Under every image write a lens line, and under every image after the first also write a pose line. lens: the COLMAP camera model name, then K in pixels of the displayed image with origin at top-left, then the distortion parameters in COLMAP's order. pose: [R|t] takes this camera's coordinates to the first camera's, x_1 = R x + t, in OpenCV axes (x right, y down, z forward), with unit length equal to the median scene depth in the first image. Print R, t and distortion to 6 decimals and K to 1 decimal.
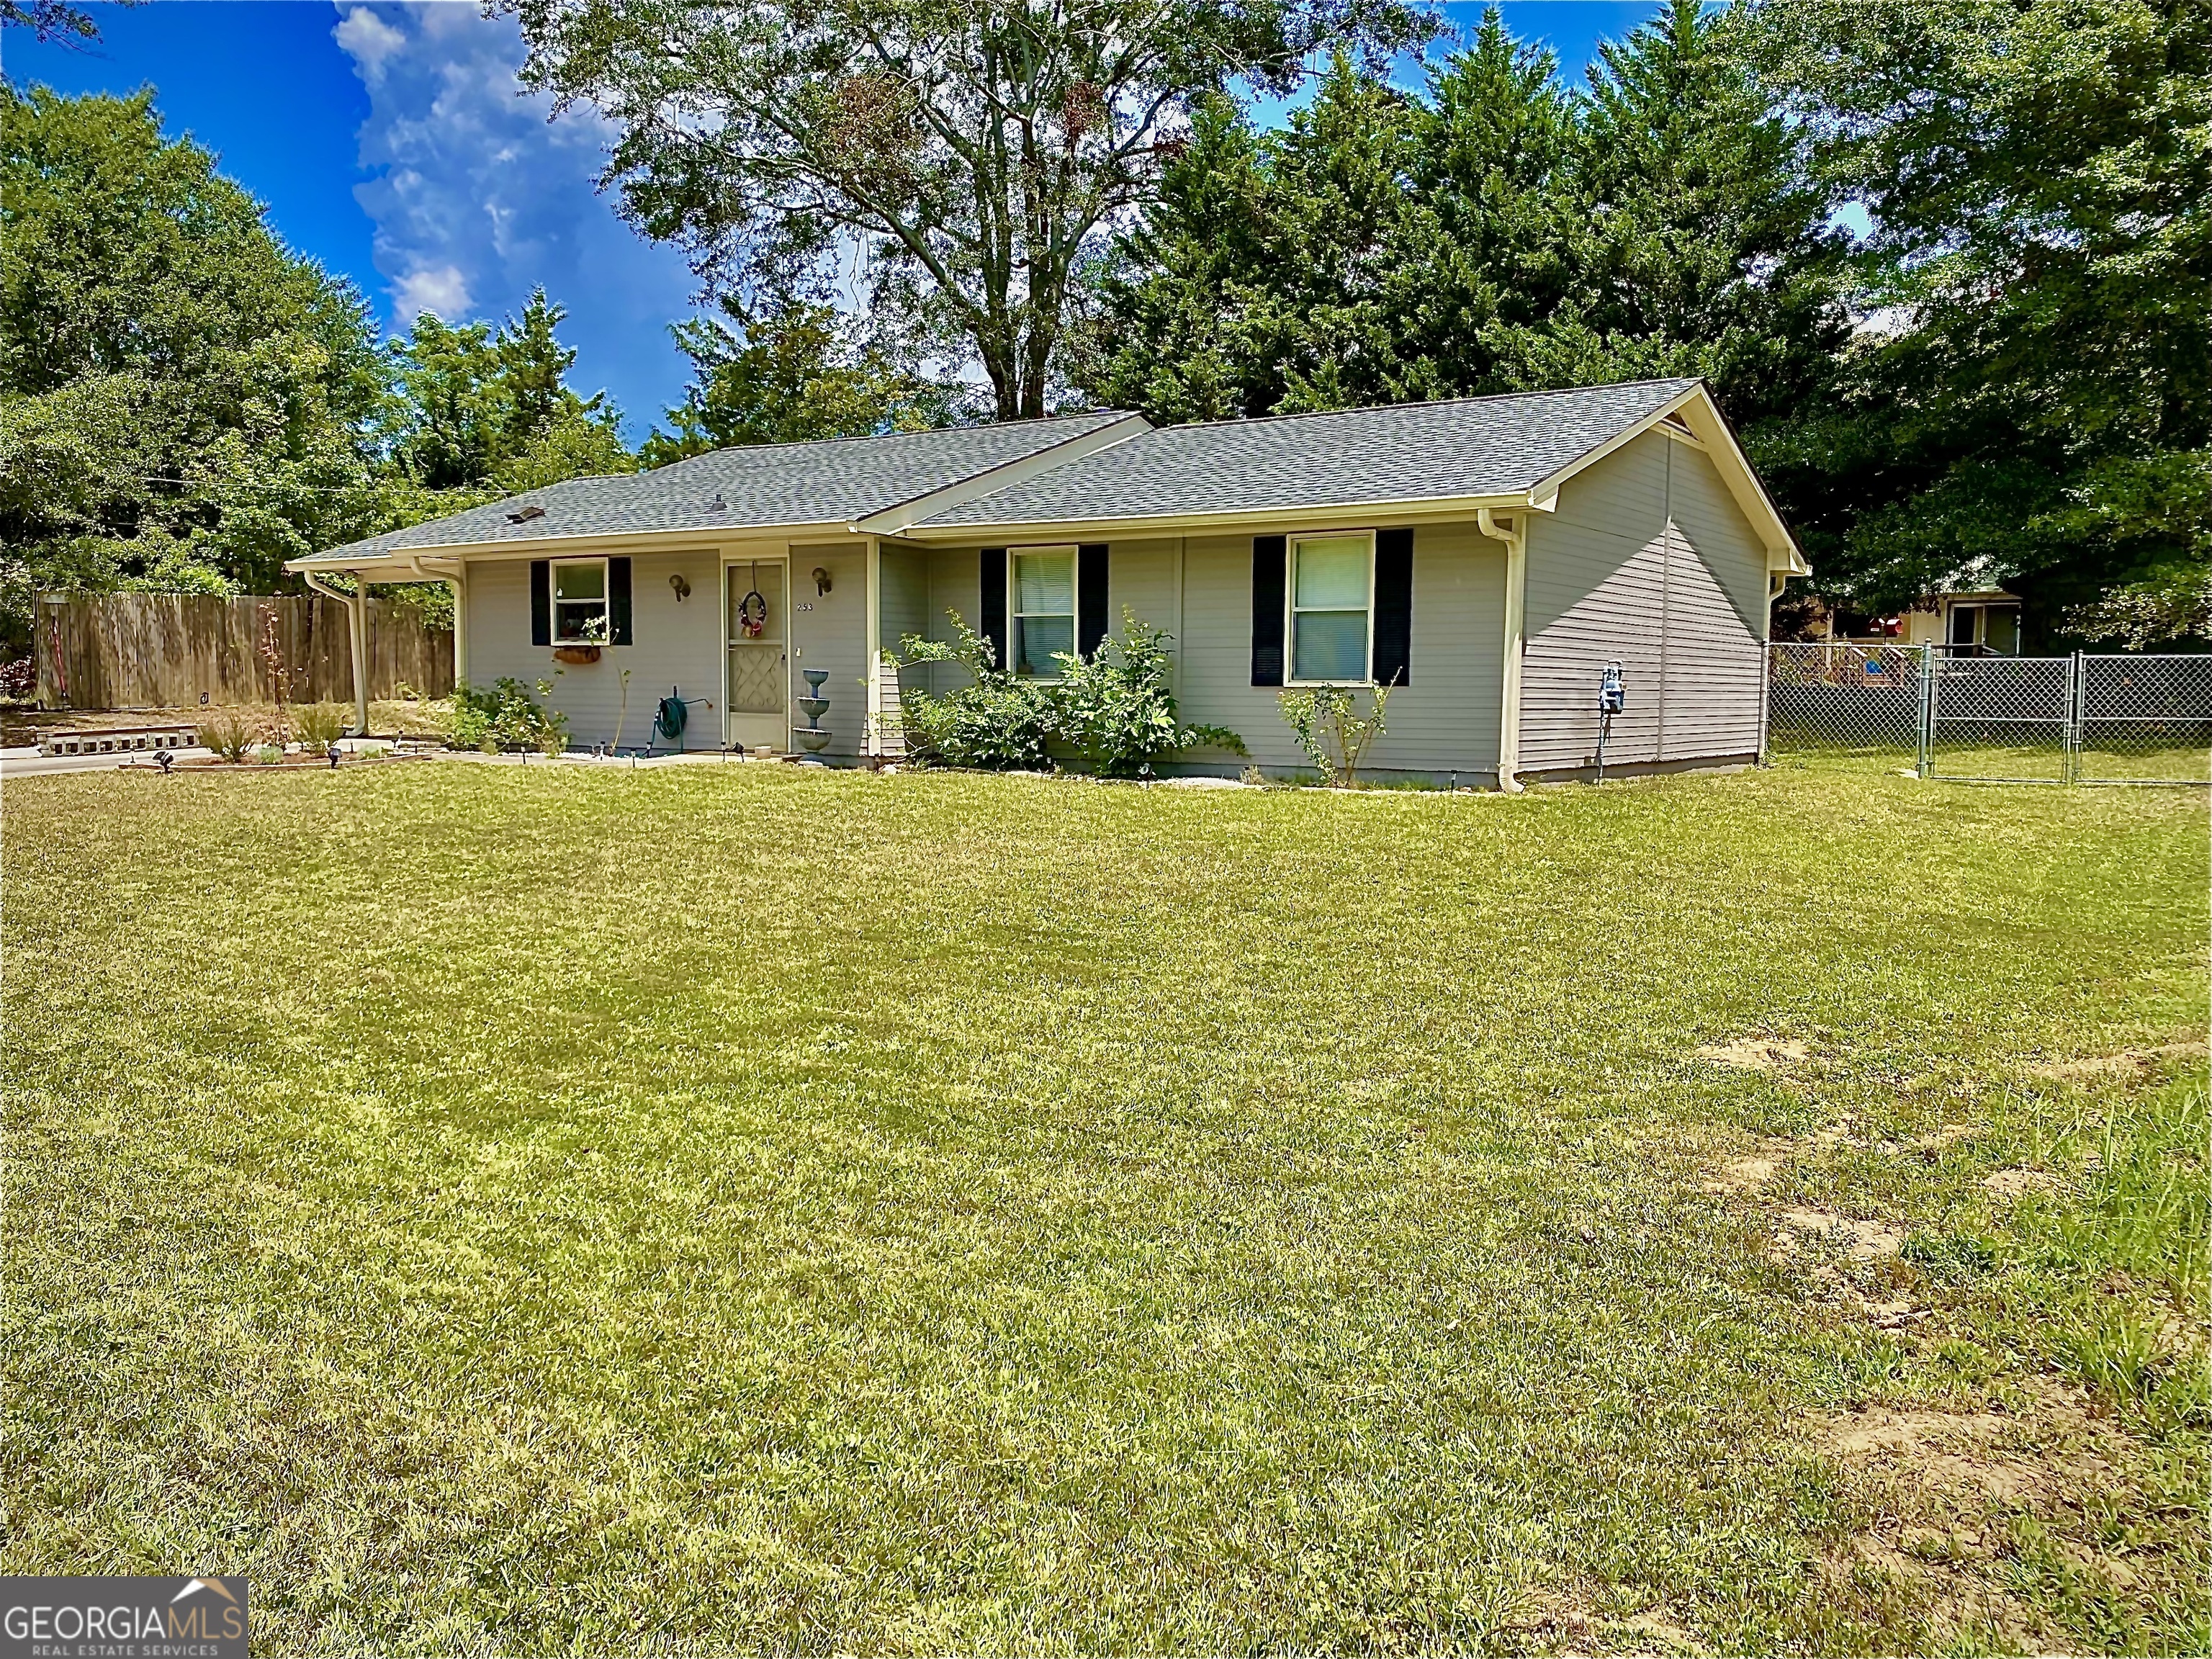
lens RADIAL K [[1823.6, 0, 1112.8], [0, 1823.6, 836.2], [0, 0, 1]] dist [0.021016, -0.024555]
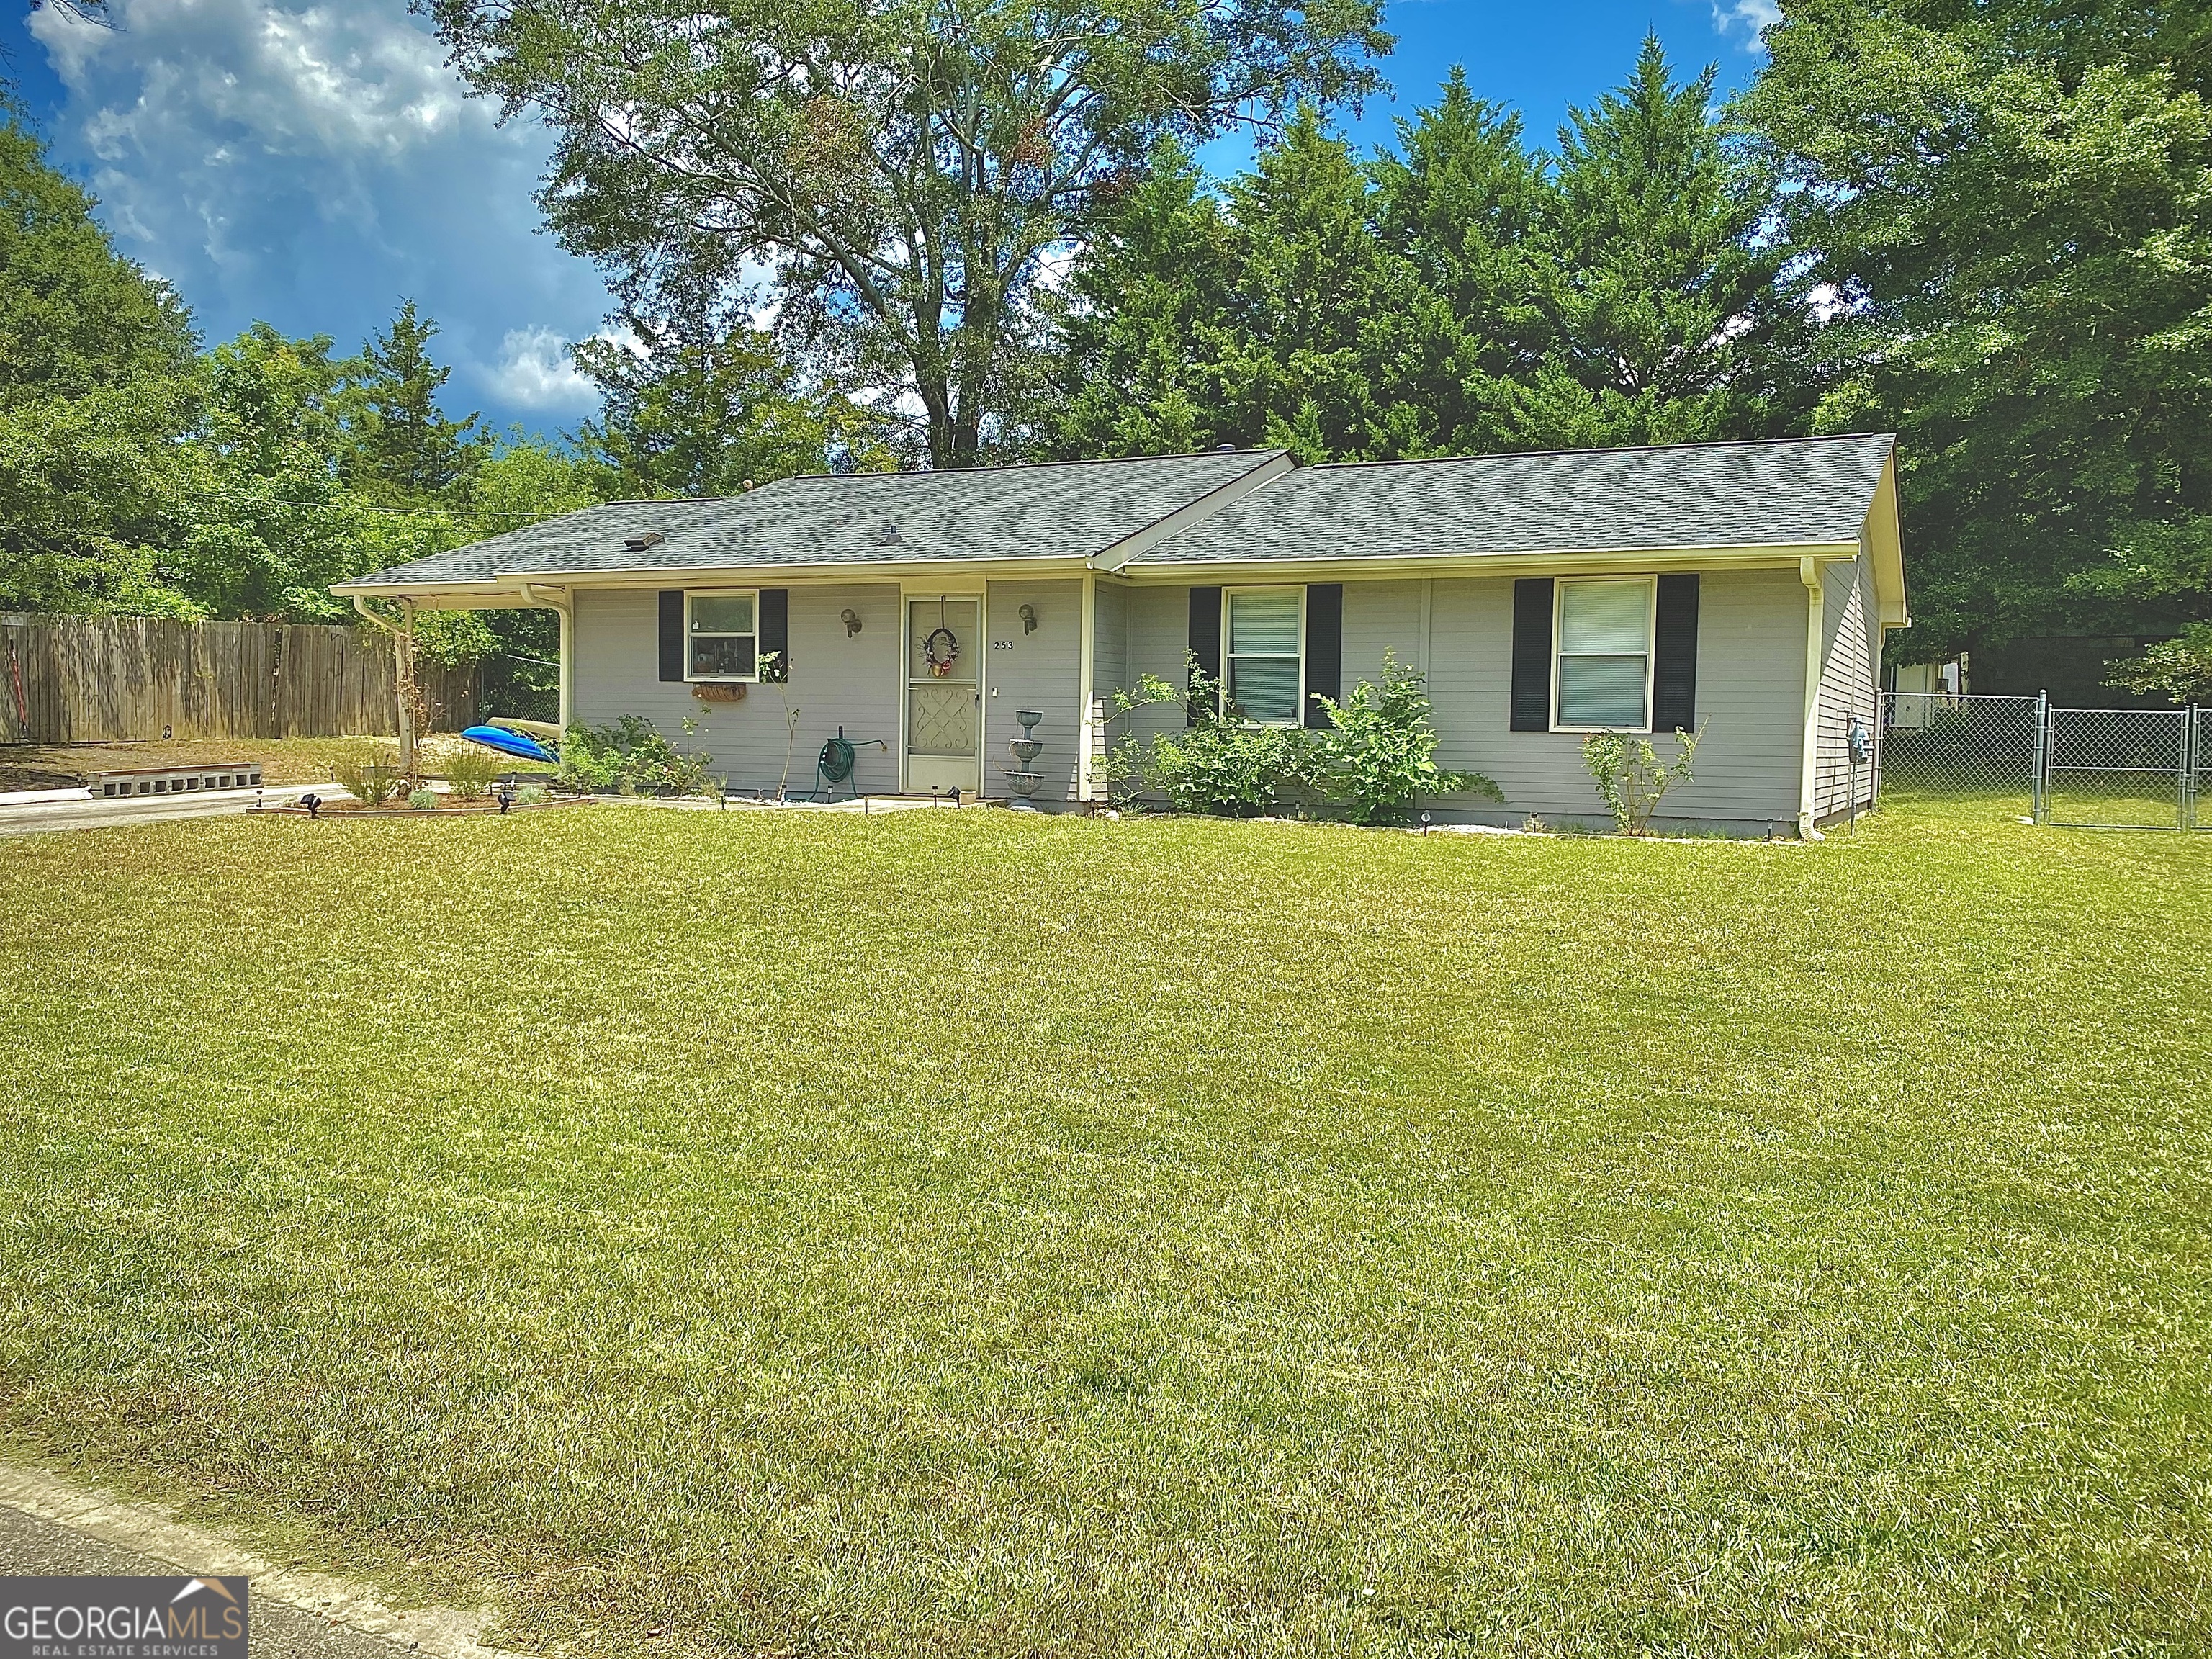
lens RADIAL K [[1823.6, 0, 1115.4], [0, 1823.6, 839.1], [0, 0, 1]] dist [0.021016, -0.024555]
pose [[0.990166, 0.000081, 0.139897, -0.201385], [0.002551, 0.999823, -0.018638, -0.004715], [-0.139874, 0.018811, 0.989991, 0.039343]]
